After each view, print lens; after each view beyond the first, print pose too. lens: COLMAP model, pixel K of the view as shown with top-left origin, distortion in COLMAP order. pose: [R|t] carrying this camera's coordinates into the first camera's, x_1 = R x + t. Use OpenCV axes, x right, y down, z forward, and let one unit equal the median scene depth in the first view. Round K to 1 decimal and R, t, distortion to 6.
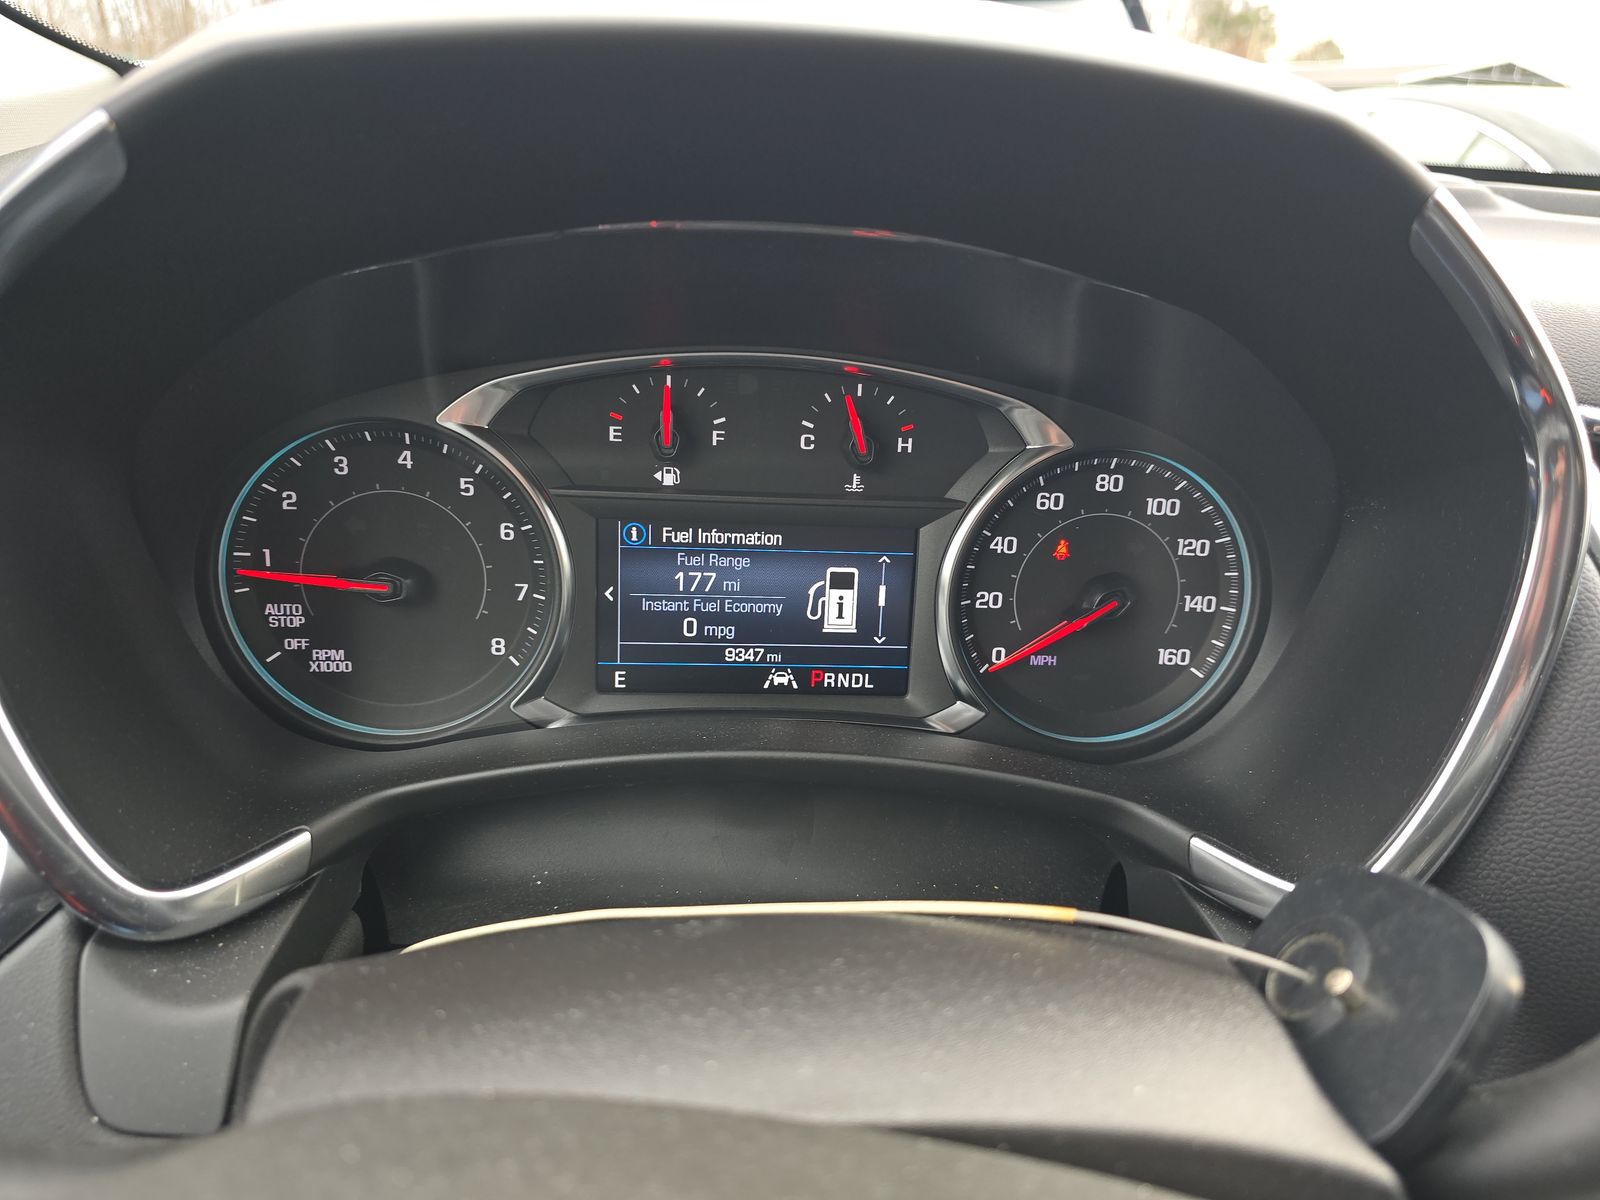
lens RADIAL K [[1075.5, 0, 807.4], [0, 1075.5, 599.3], [0, 0, 1]] dist [0.027813, -0.035011]
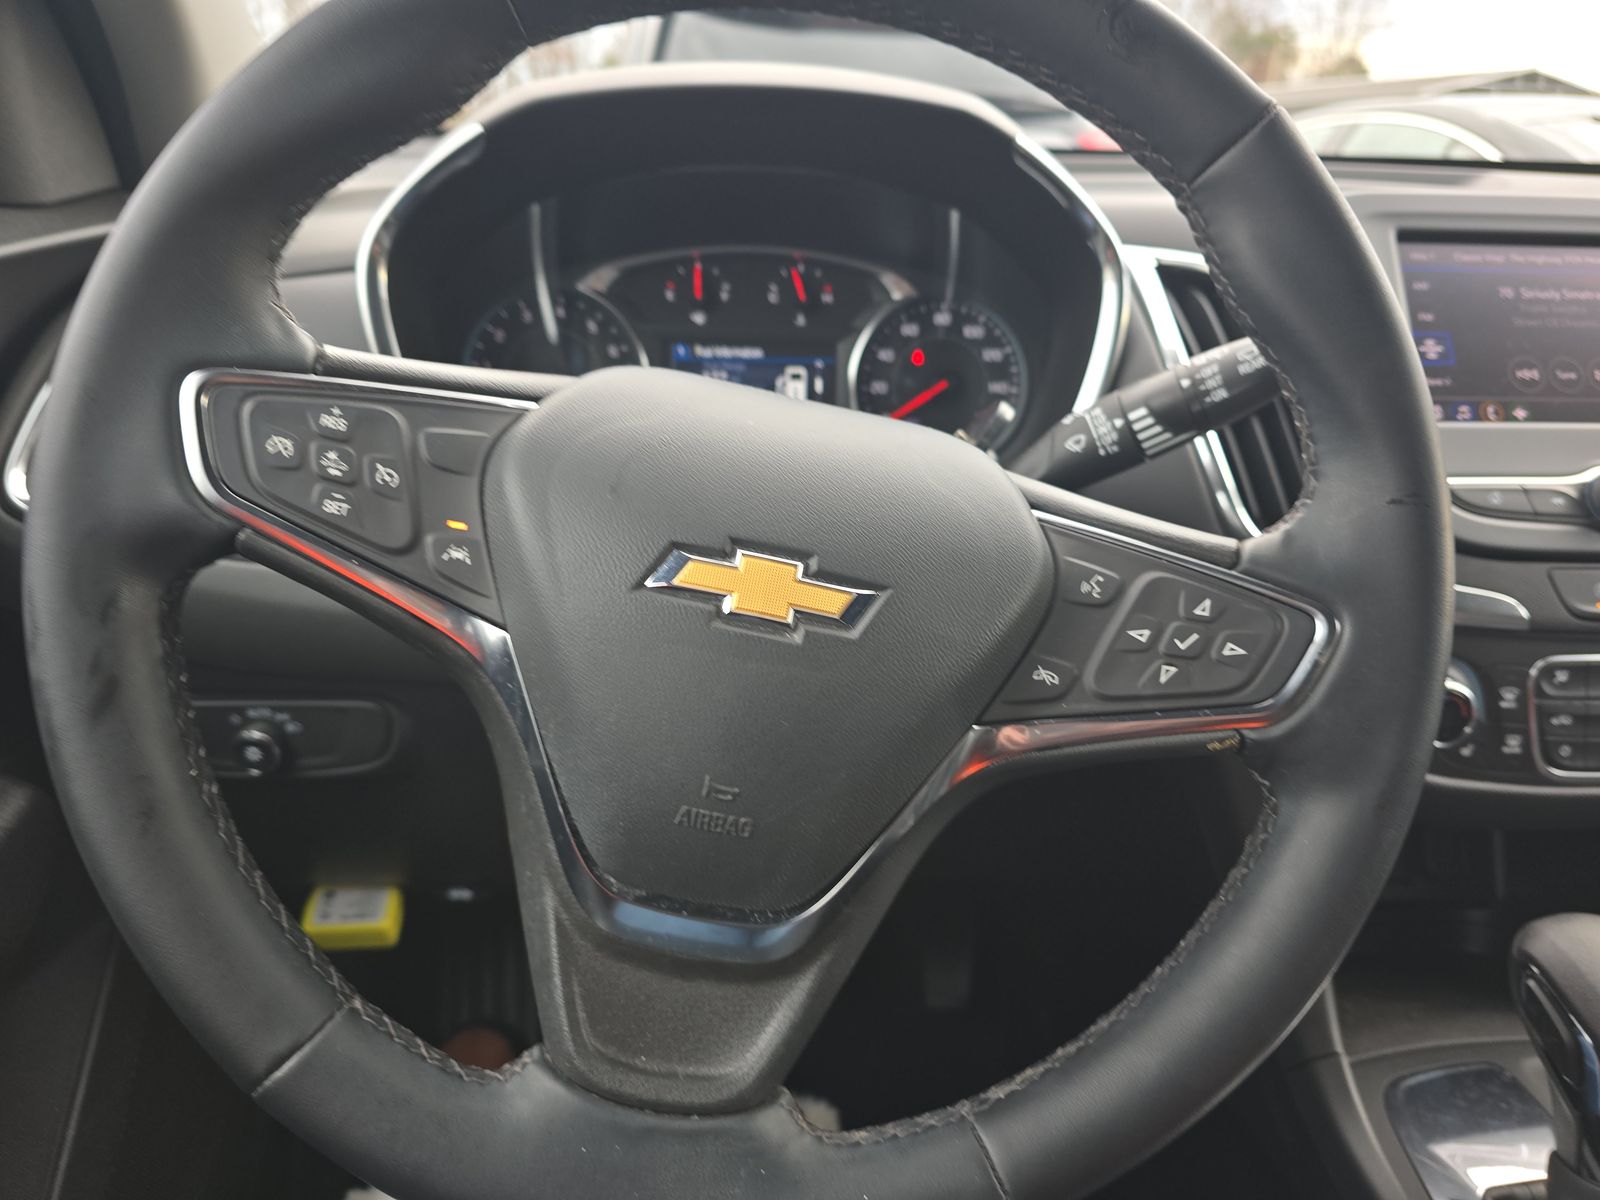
lens RADIAL K [[1075.5, 0, 806.2], [0, 1075.5, 598.7], [0, 0, 1]] dist [0.027813, -0.035011]
pose [[0.999134, -0.023330, -0.034446, 0.104404], [0.022350, 0.999342, -0.028576, 0.413252], [0.035090, 0.027781, 0.998998, -0.810265]]
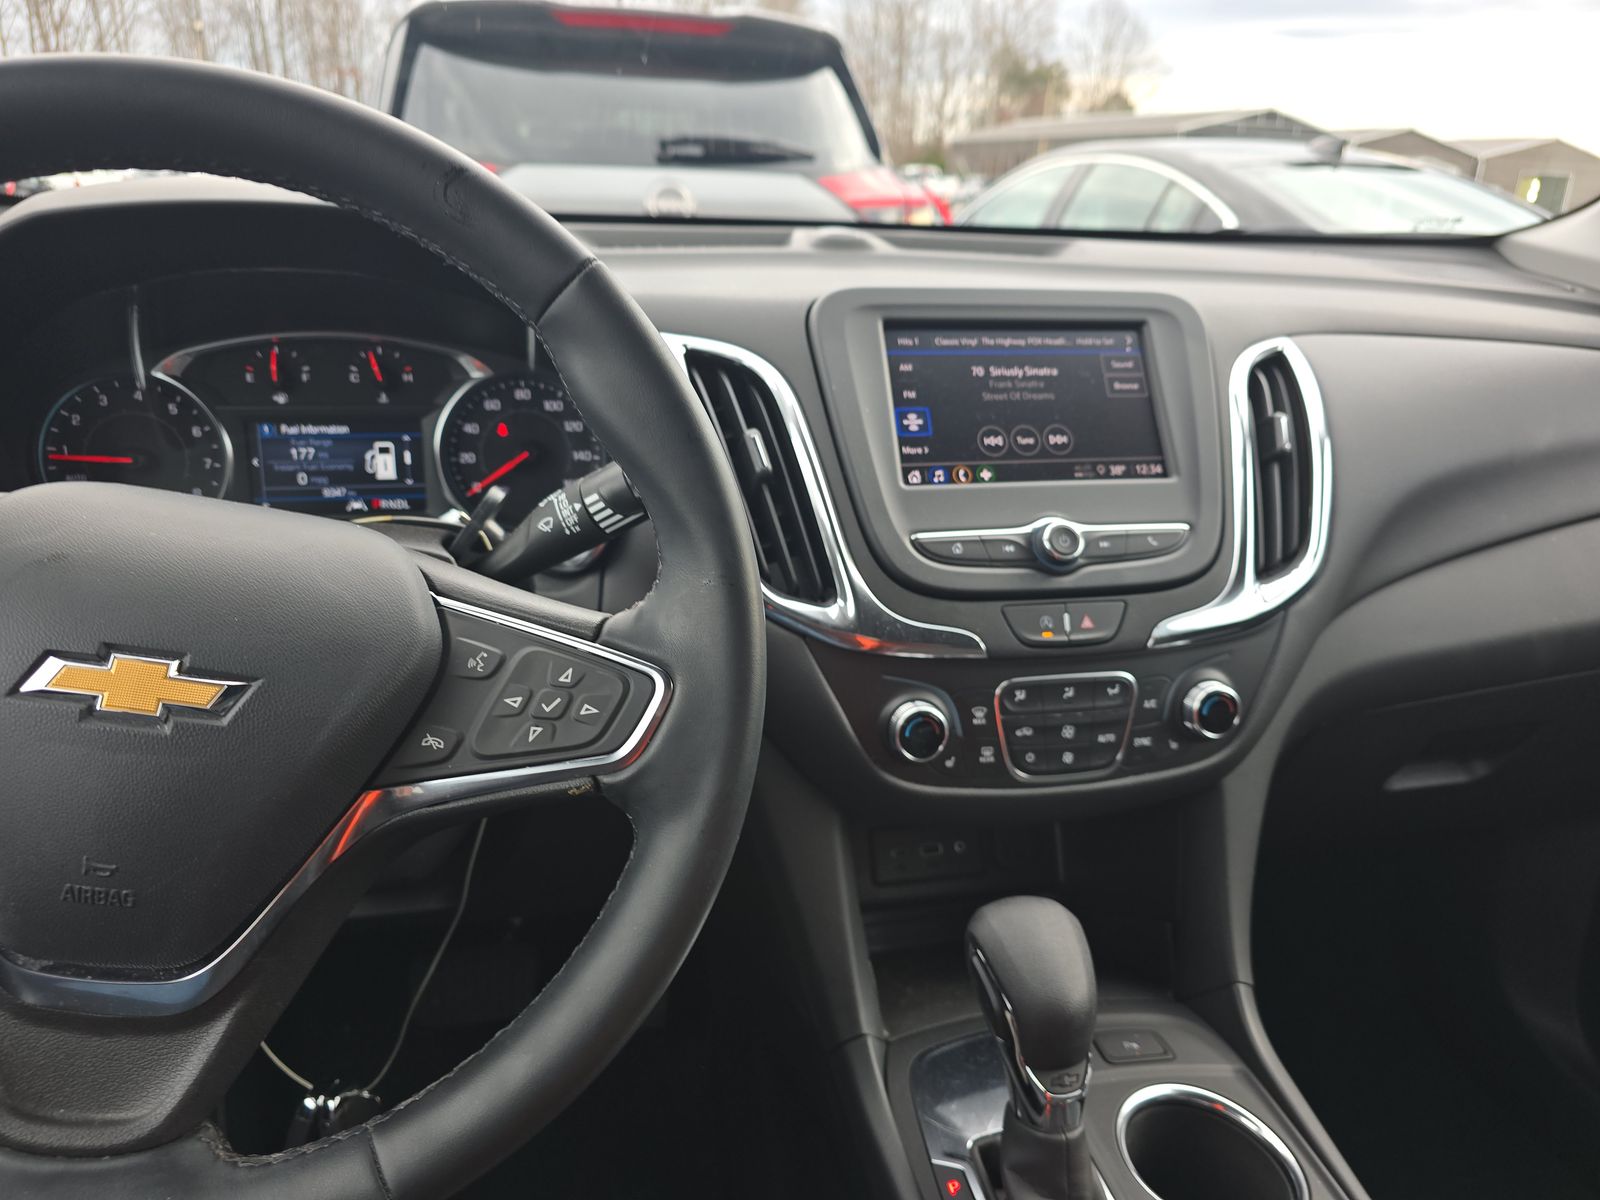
lens RADIAL K [[1075.5, 0, 792.0], [0, 1075.5, 594.9], [0, 0, 1]] dist [0.027813, -0.035011]
pose [[0.990732, -0.071126, 0.115724, 0.519922], [0.076642, 0.996091, -0.043926, 0.385702], [-0.112147, 0.052388, 0.992310, -1.000654]]
